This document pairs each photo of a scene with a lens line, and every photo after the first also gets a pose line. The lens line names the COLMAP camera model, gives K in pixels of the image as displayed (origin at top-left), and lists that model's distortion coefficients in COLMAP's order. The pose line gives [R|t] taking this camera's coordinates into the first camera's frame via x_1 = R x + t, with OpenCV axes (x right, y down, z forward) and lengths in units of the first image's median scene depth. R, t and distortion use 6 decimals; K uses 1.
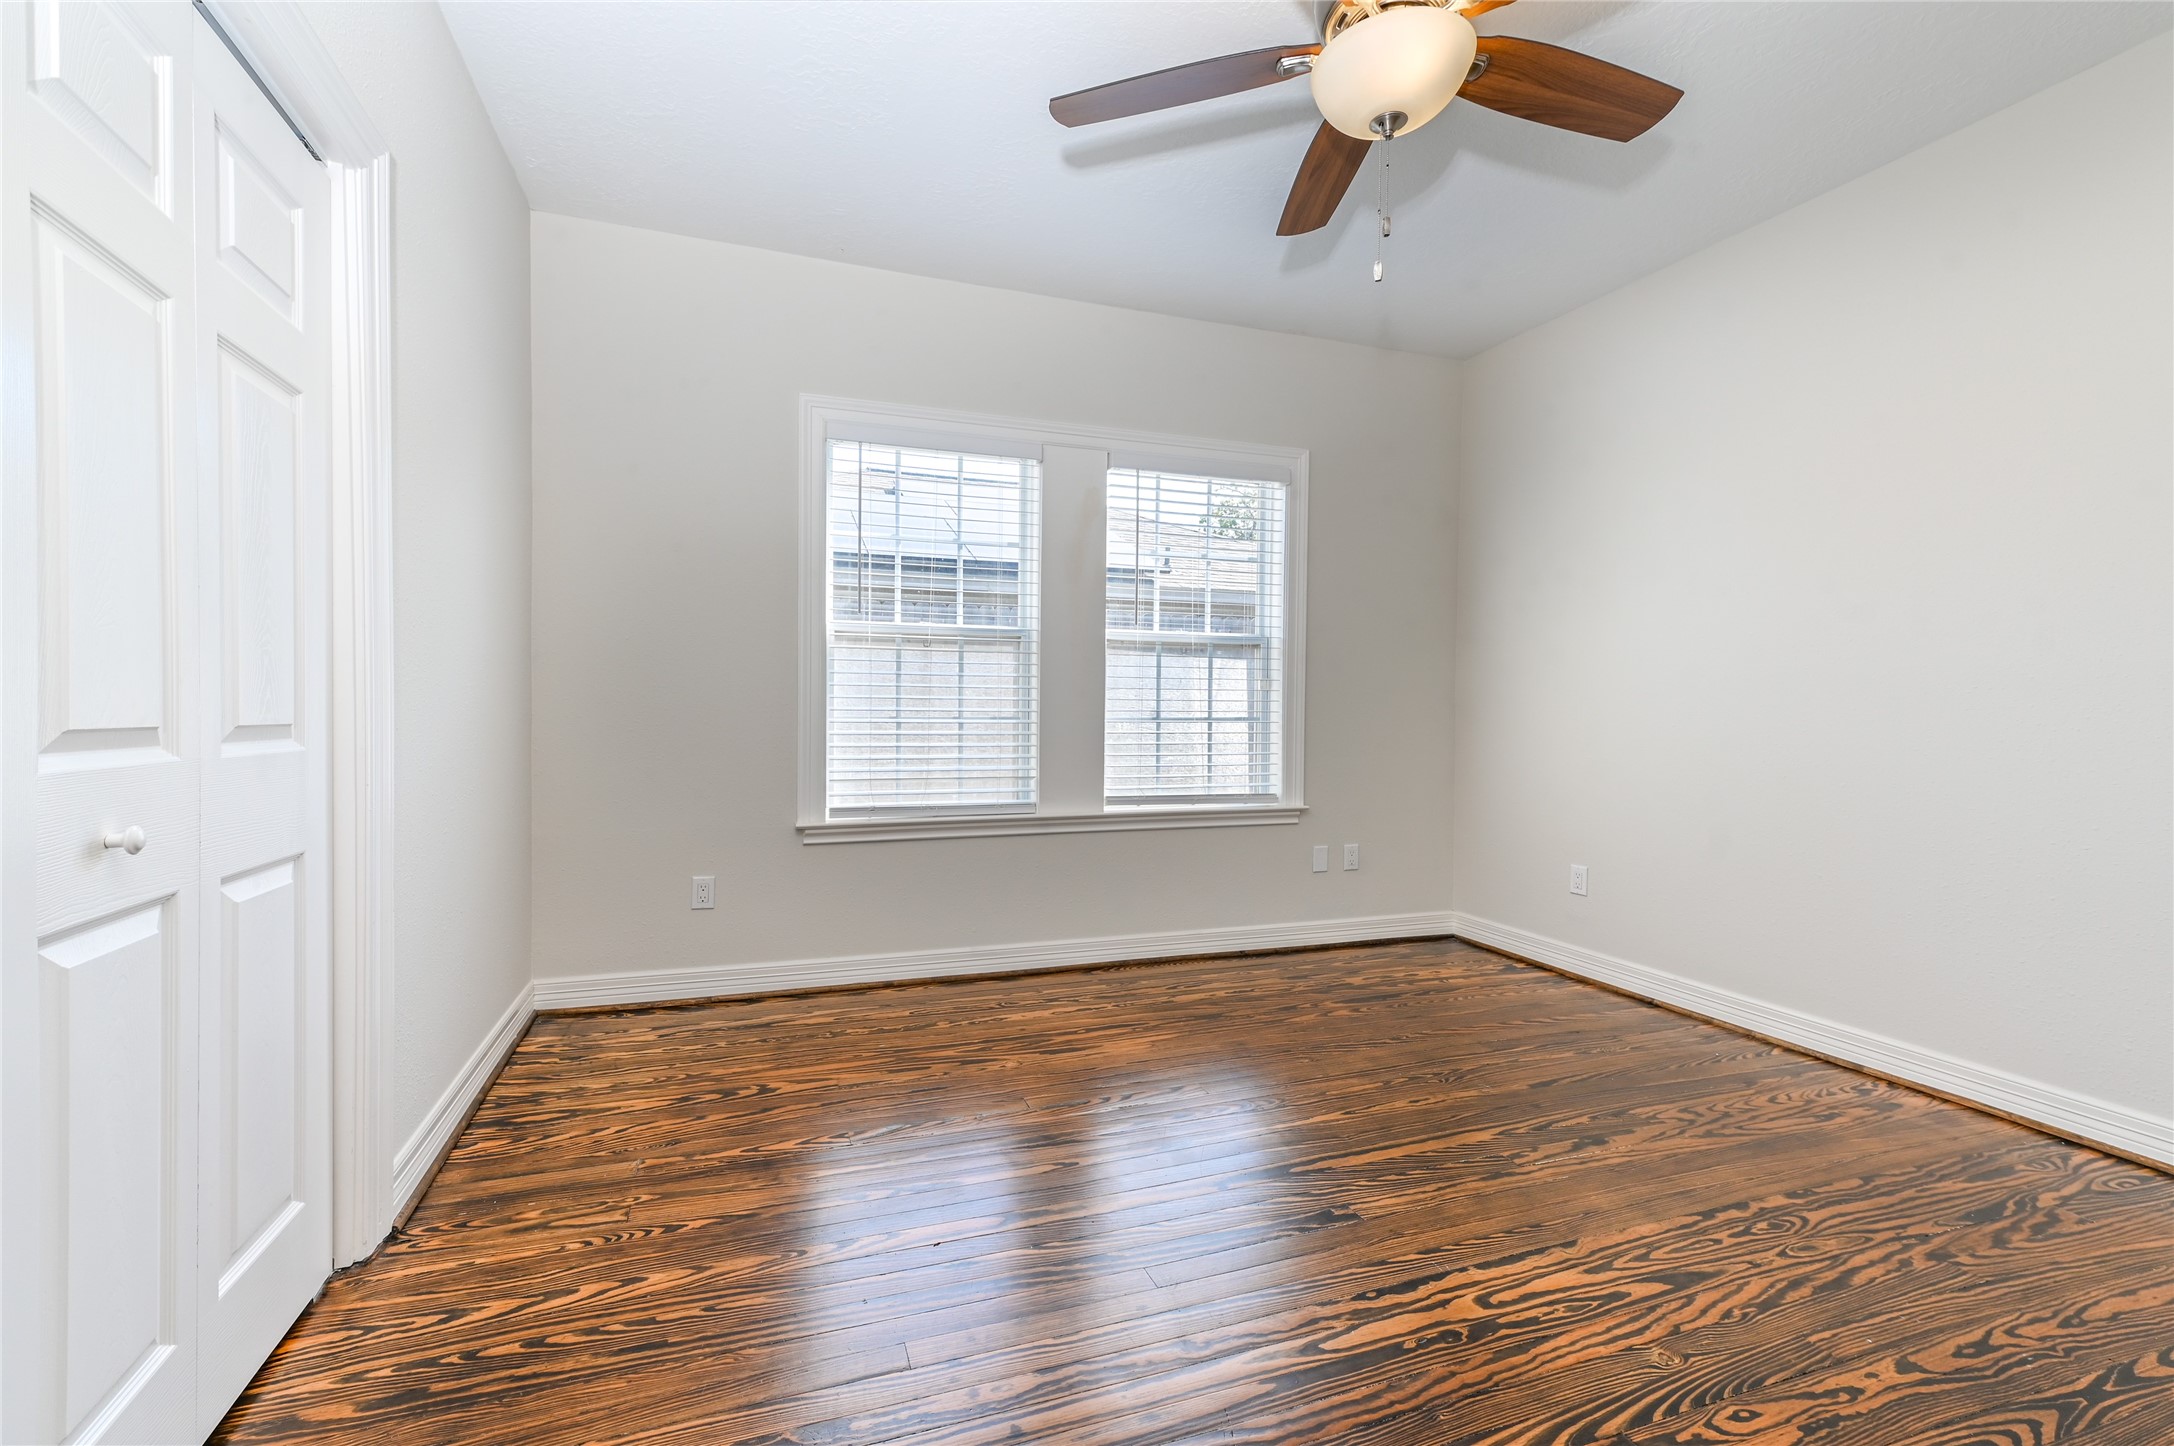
lens RADIAL K [[937.2, 0, 1053.3], [0, 937.2, 722.2], [0, 0, 1]] dist [0.017174, -0.000052]
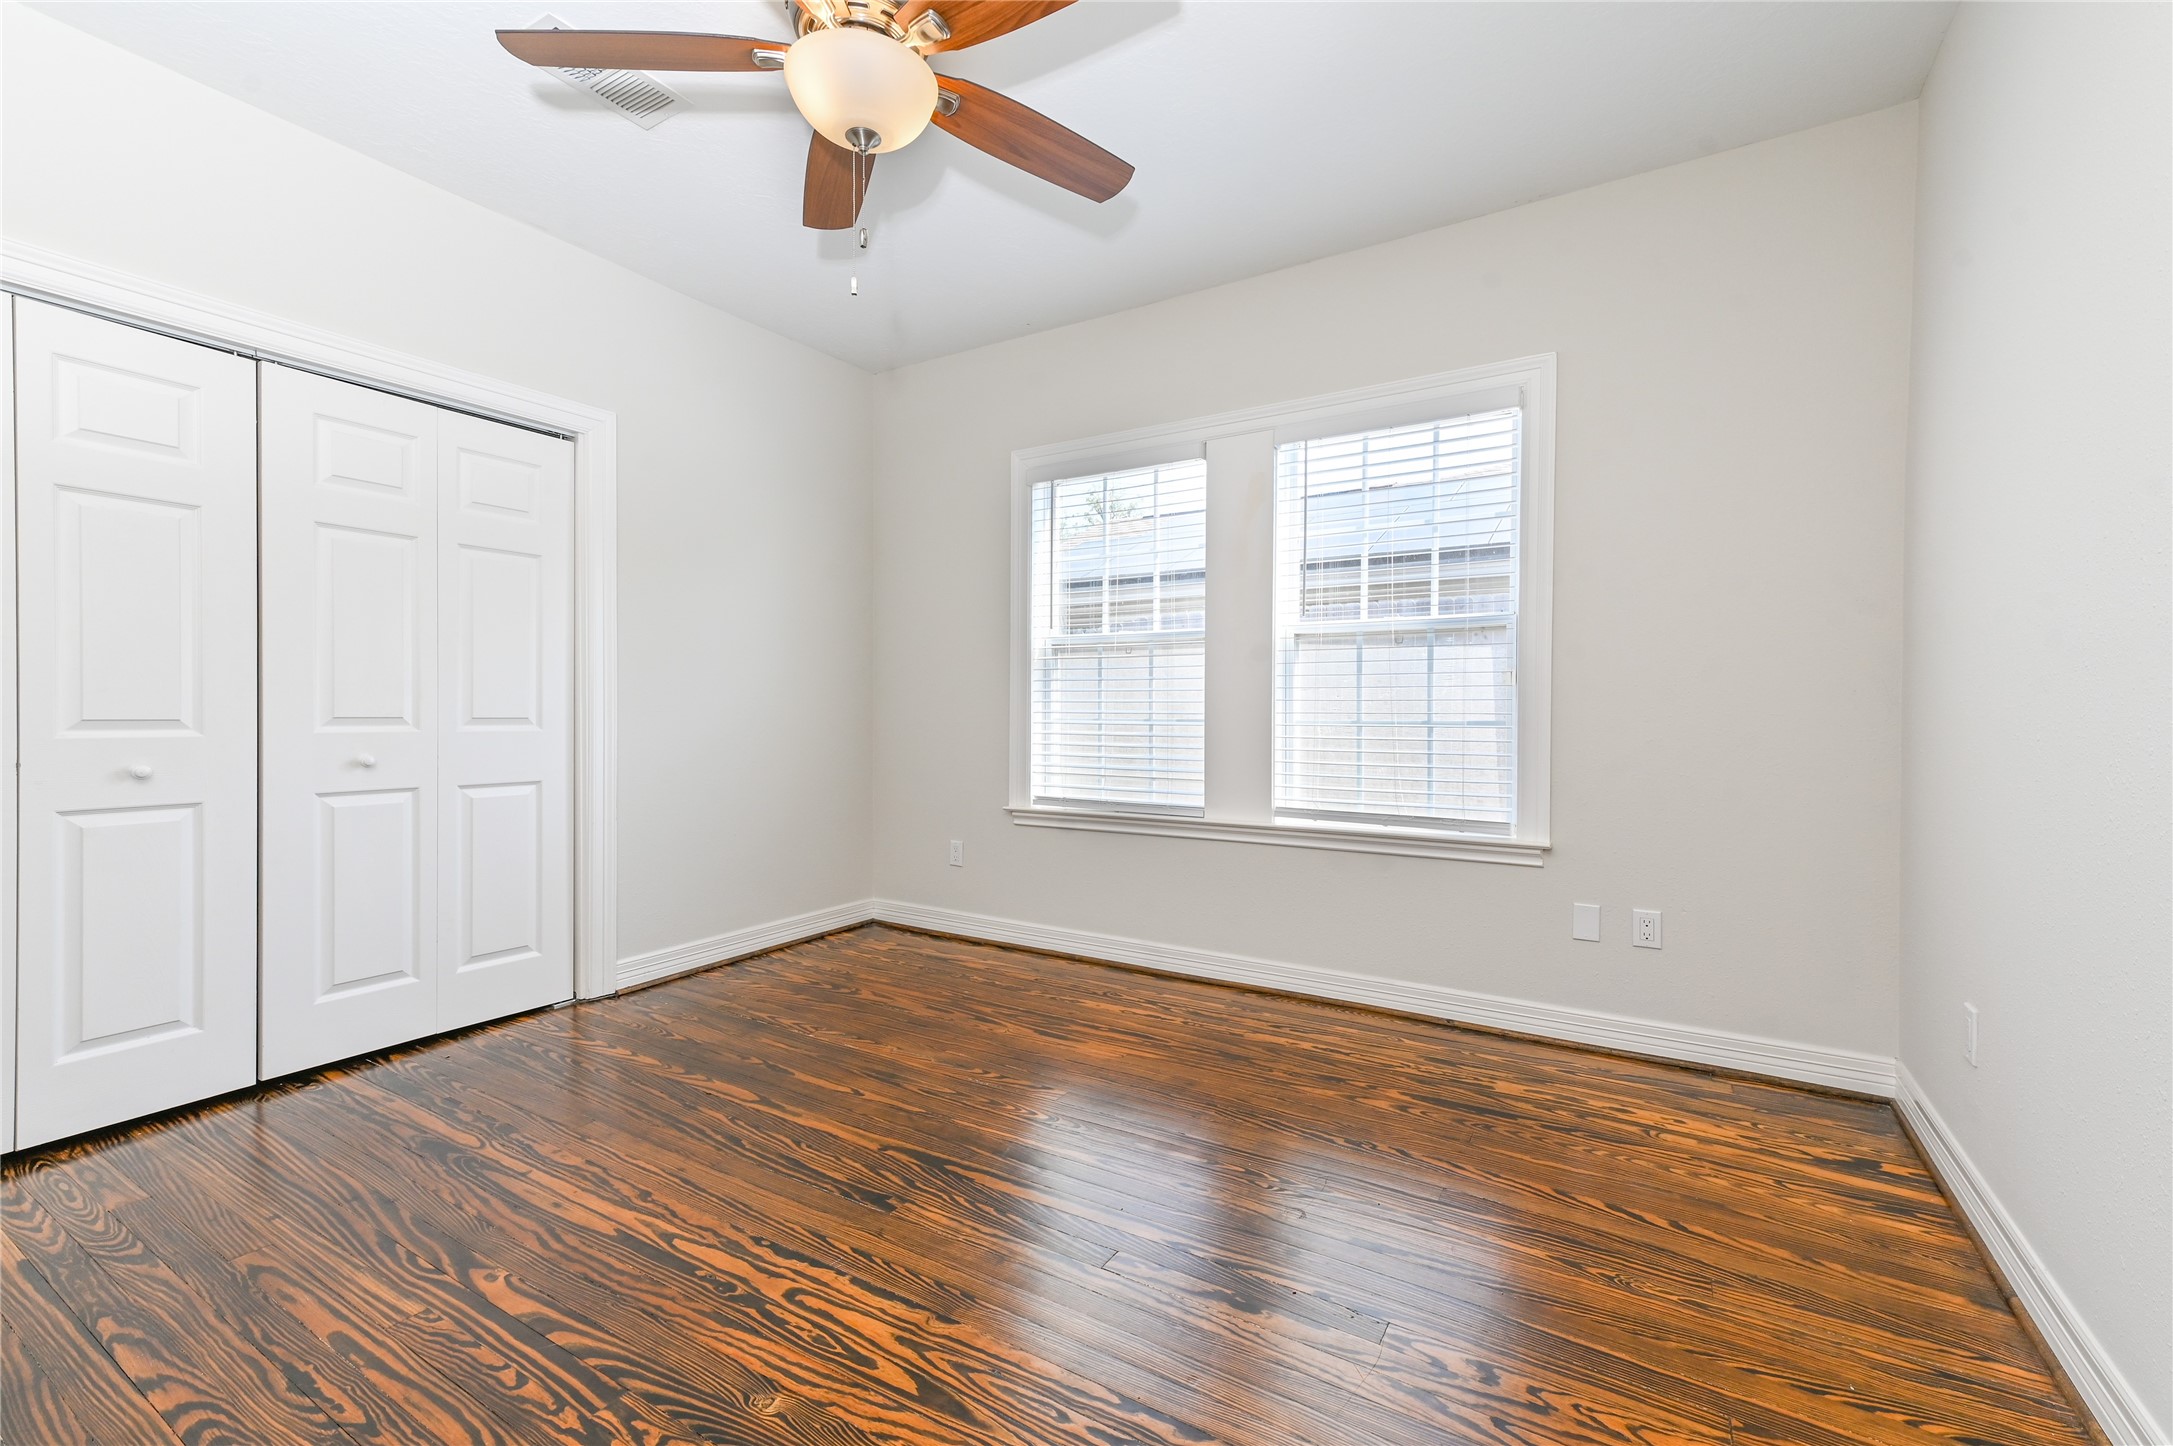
lens RADIAL K [[936.7, 0, 1052.8], [0, 936.7, 722.2], [0, 0, 1]] dist [0.017174, -0.000052]
pose [[0.618833, 0.005552, -0.785503, 0.700361], [-0.010372, 0.999946, -0.001104, 0.000379], [0.785454, 0.008830, 0.618857, 0.291048]]
